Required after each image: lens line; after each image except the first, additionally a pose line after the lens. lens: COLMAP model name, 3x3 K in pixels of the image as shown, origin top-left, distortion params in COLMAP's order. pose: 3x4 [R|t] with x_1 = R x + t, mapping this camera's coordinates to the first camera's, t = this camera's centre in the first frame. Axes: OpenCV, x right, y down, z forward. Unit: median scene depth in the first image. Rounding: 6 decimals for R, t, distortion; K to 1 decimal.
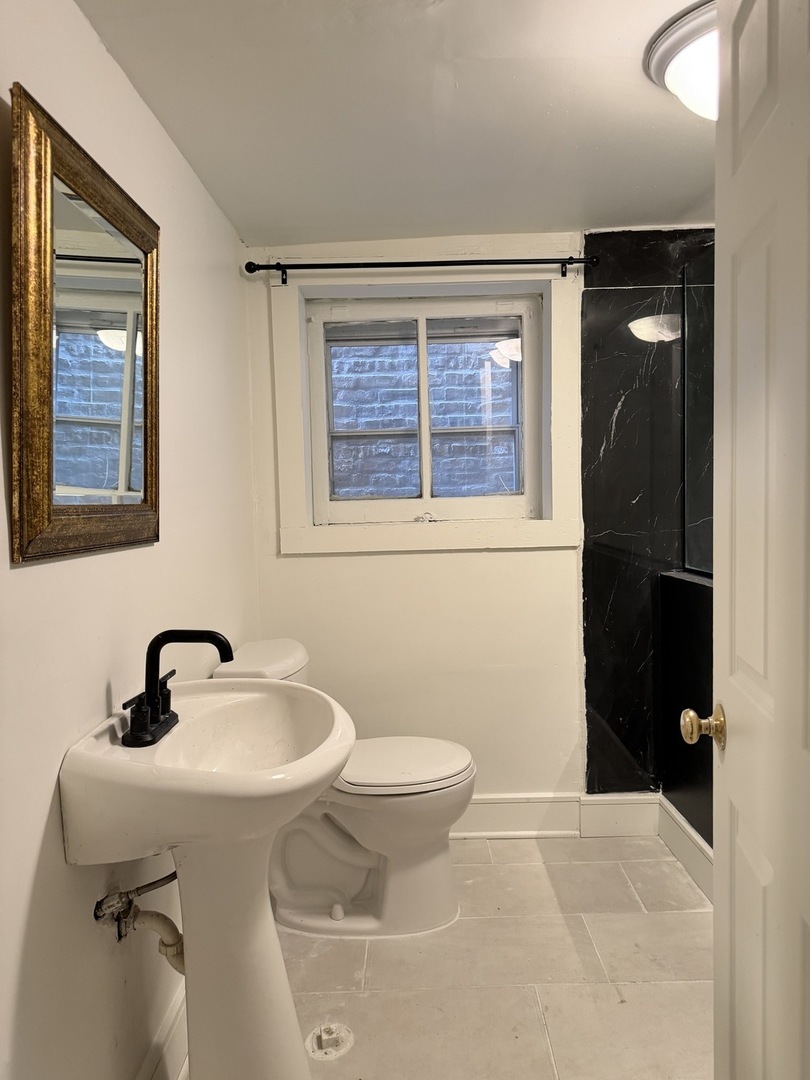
lens RADIAL K [[763.9, 0, 405.2], [0, 763.9, 536.5], [0, 0, 1]] dist [-0.003605, -0.002864]
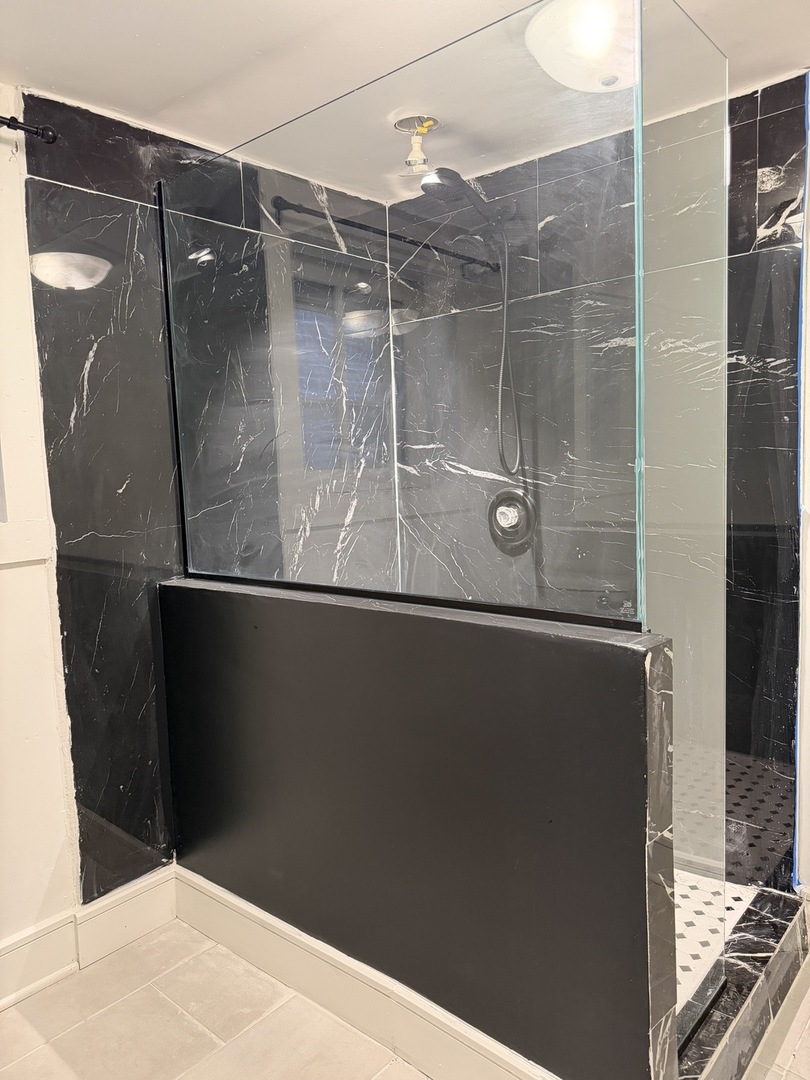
lens RADIAL K [[763.9, 0, 405.2], [0, 763.9, 536.5], [0, 0, 1]] dist [-0.003605, -0.002864]
pose [[0.656438, -0.073738, 0.750767, -0.073596], [0.060817, 0.997145, 0.044760, -0.018007], [-0.751924, 0.016277, 0.659048, 0.313260]]
